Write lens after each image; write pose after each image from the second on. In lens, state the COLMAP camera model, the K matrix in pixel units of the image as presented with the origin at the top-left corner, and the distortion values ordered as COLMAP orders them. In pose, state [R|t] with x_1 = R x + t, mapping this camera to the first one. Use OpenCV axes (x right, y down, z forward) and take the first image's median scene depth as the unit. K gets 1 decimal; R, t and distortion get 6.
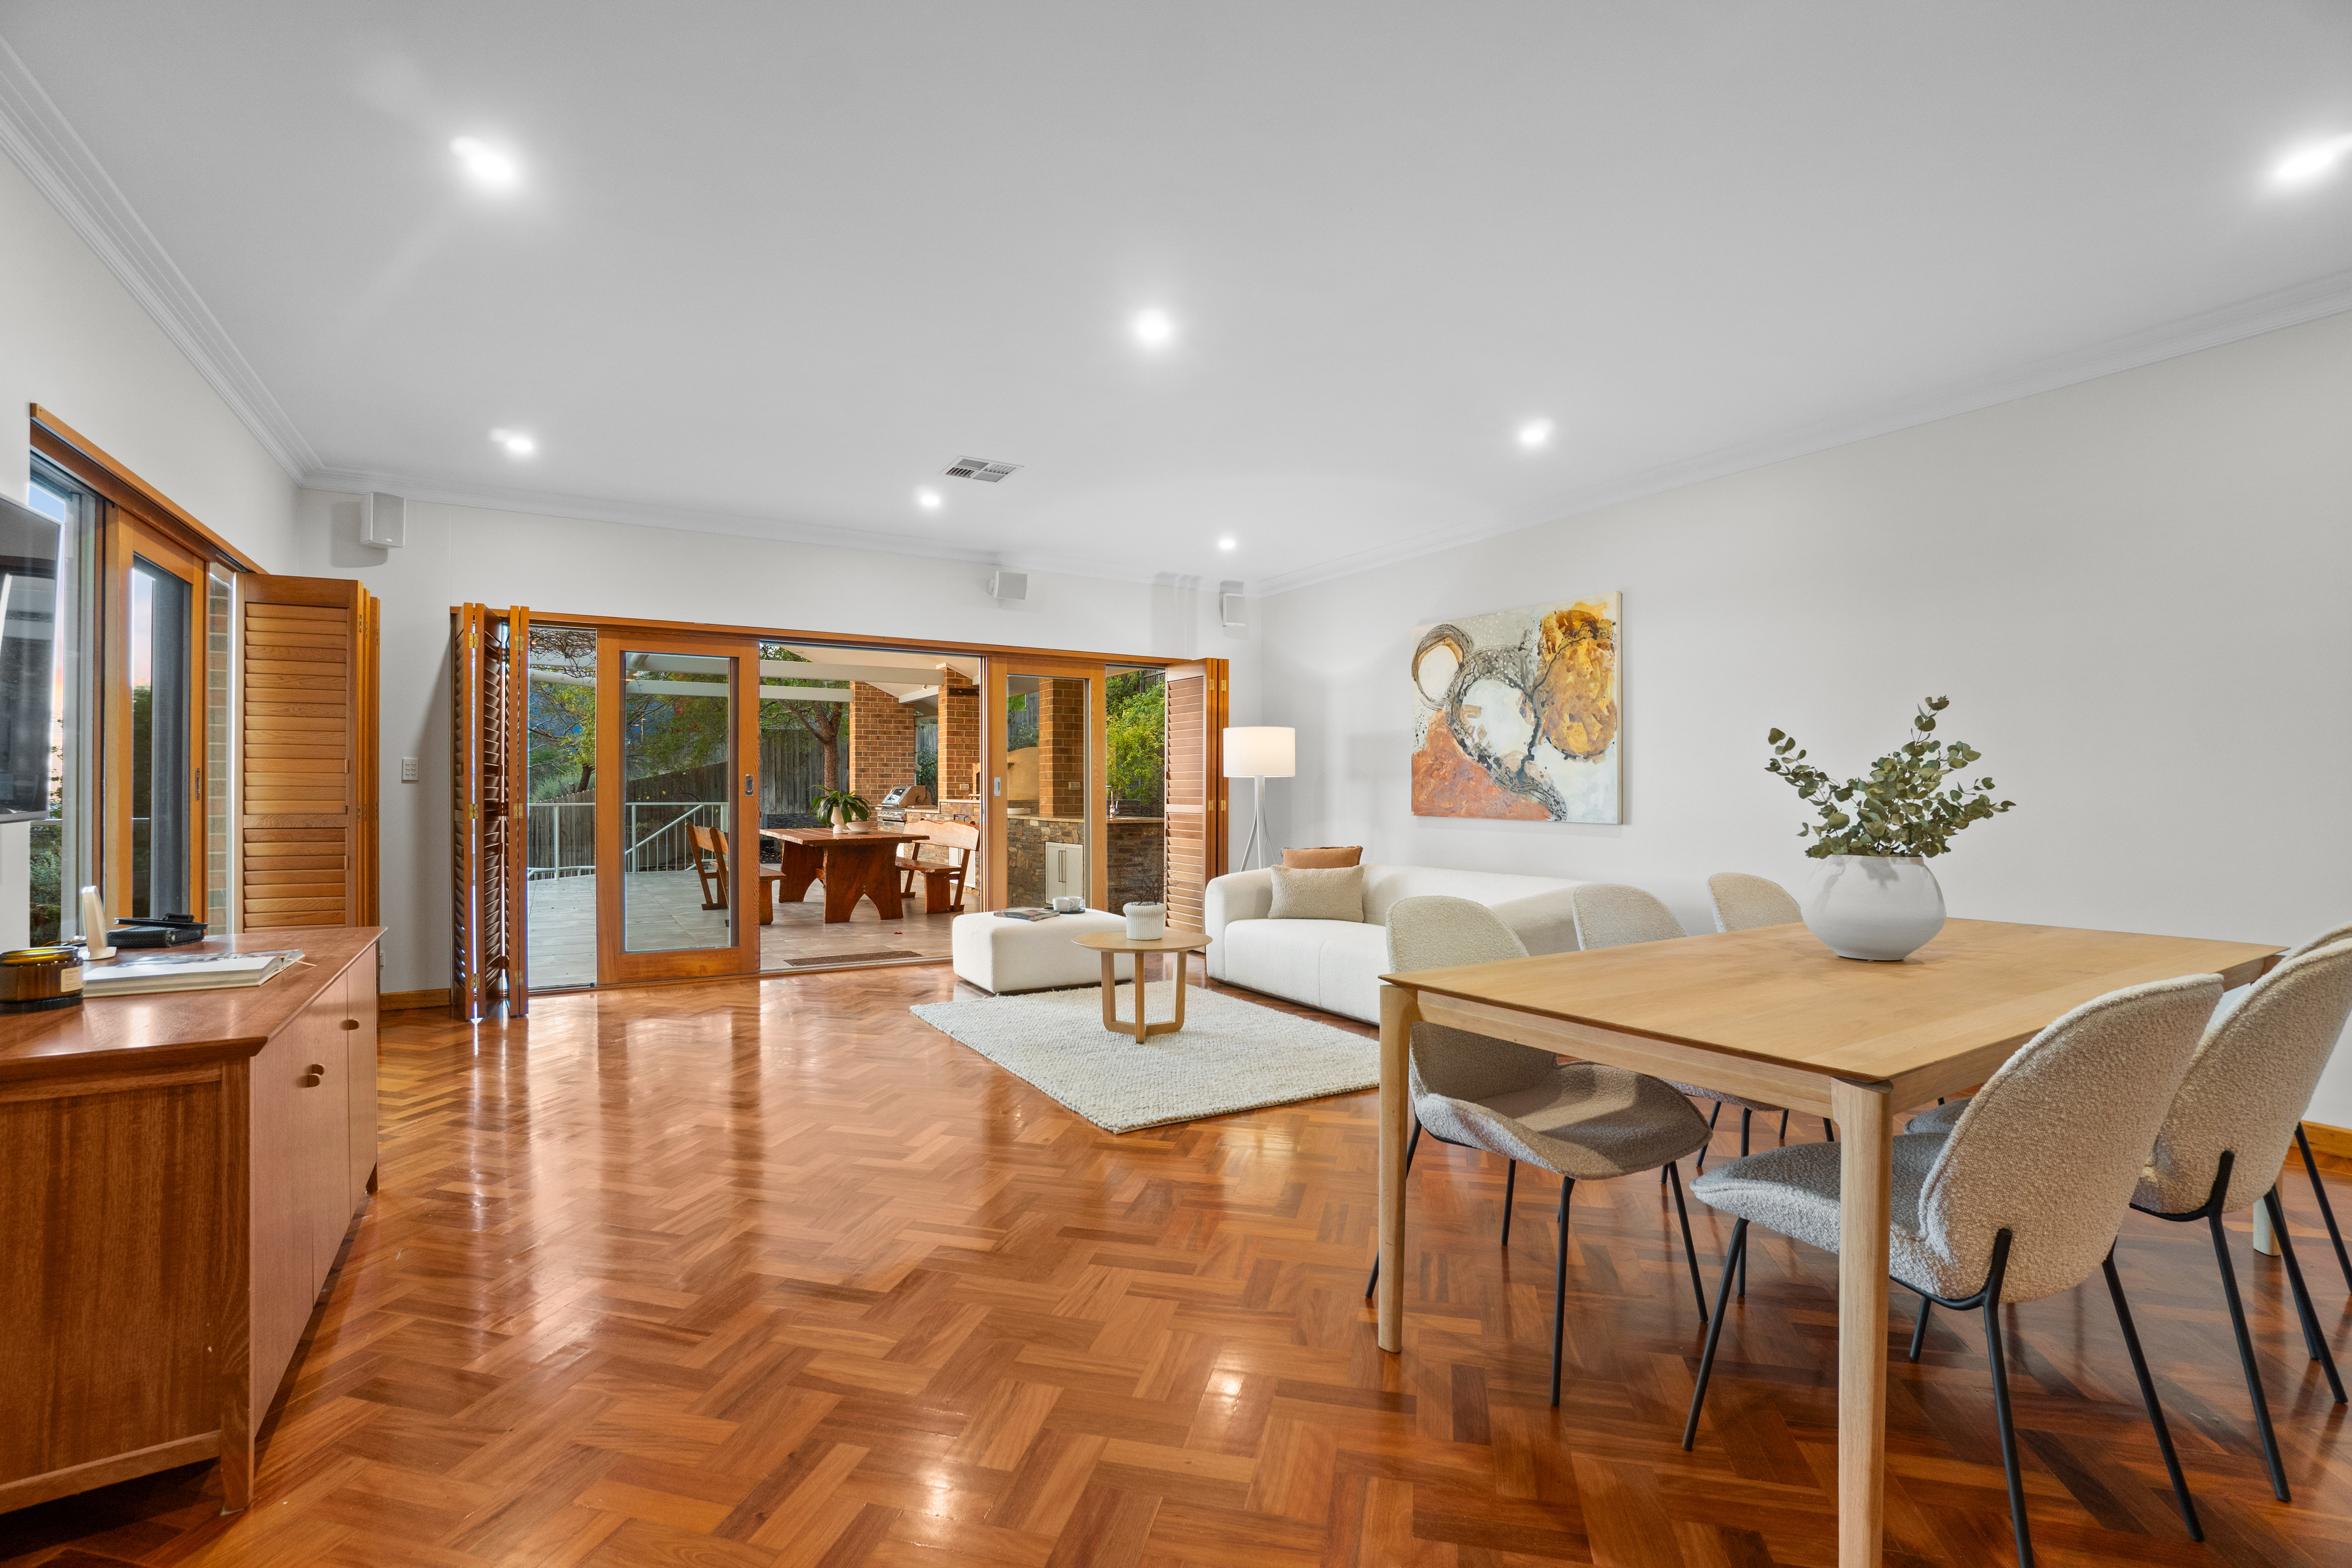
lens RADIAL K [[1066.2, 0, 1161.6], [0, 1066.2, 792.3], [0, 0, 1]] dist [-0.026075, 0.000727]
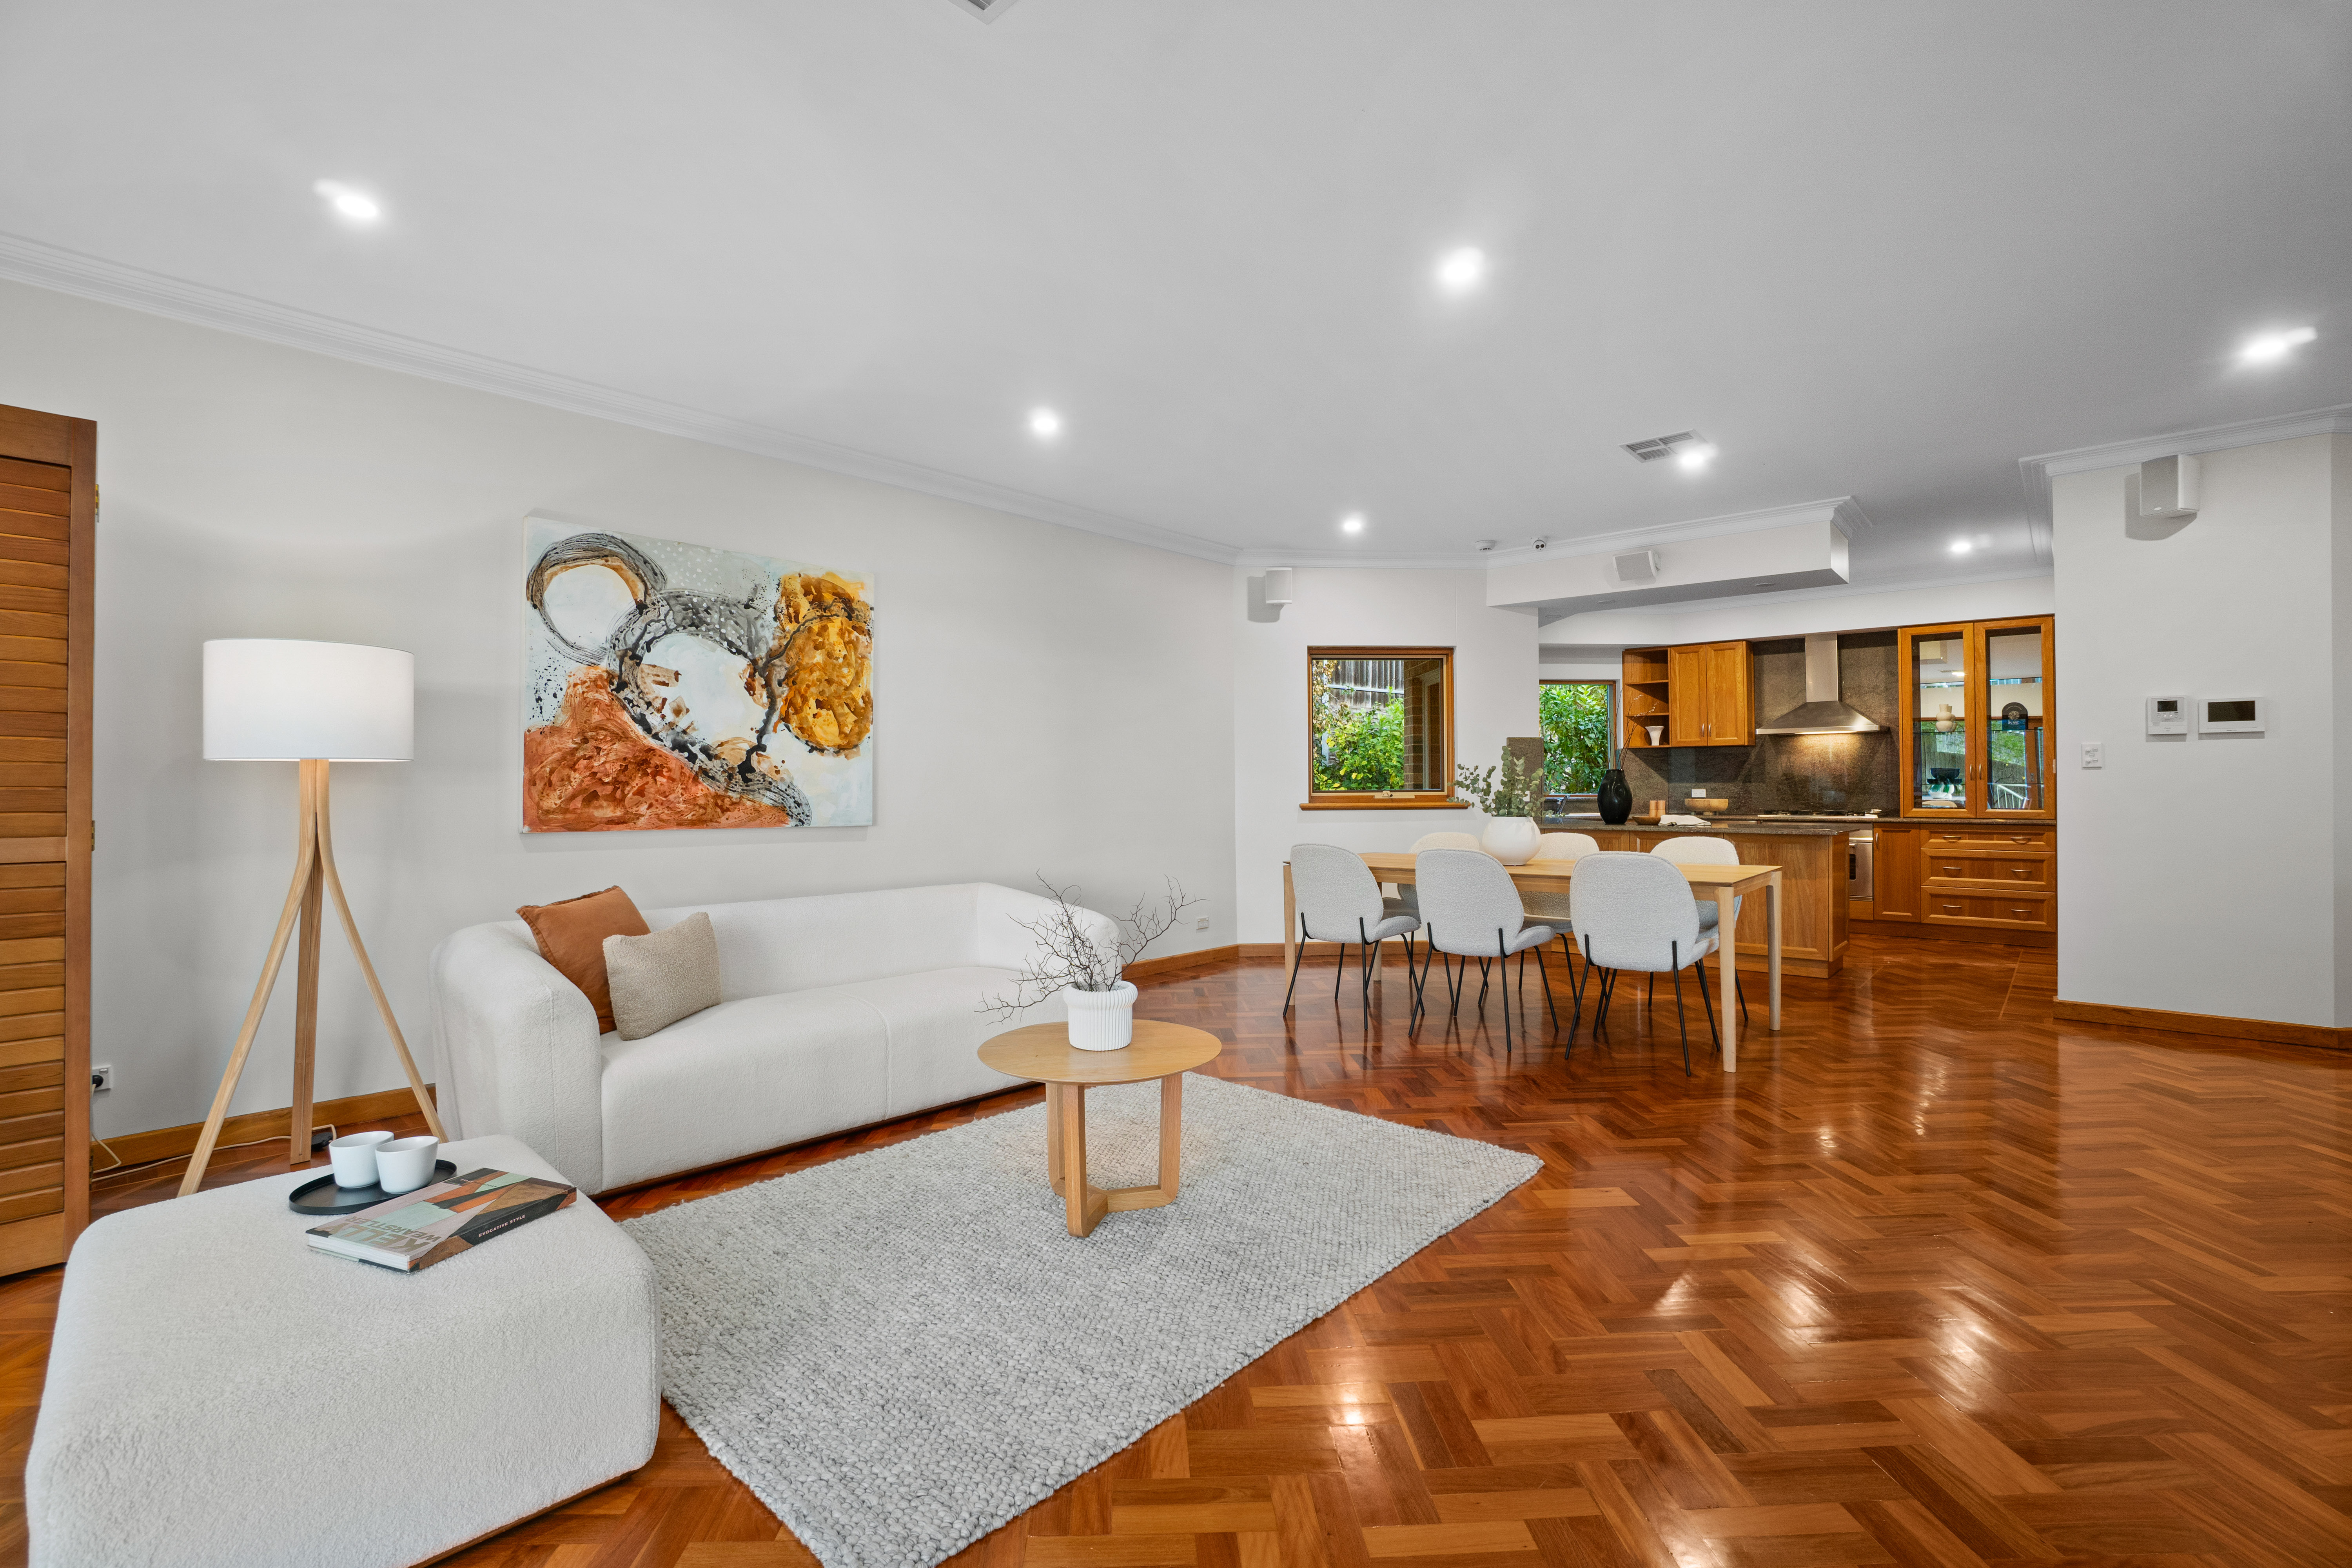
lens RADIAL K [[1066.2, 0, 1172.3], [0, 1066.2, 771.0], [0, 0, 1]] dist [-0.026075, 0.000727]
pose [[-0.272149, 0.006667, 0.962232, -0.494583], [-0.002795, 0.999966, -0.007719, -0.010469], [-0.962251, -0.004790, -0.272122, 0.926559]]
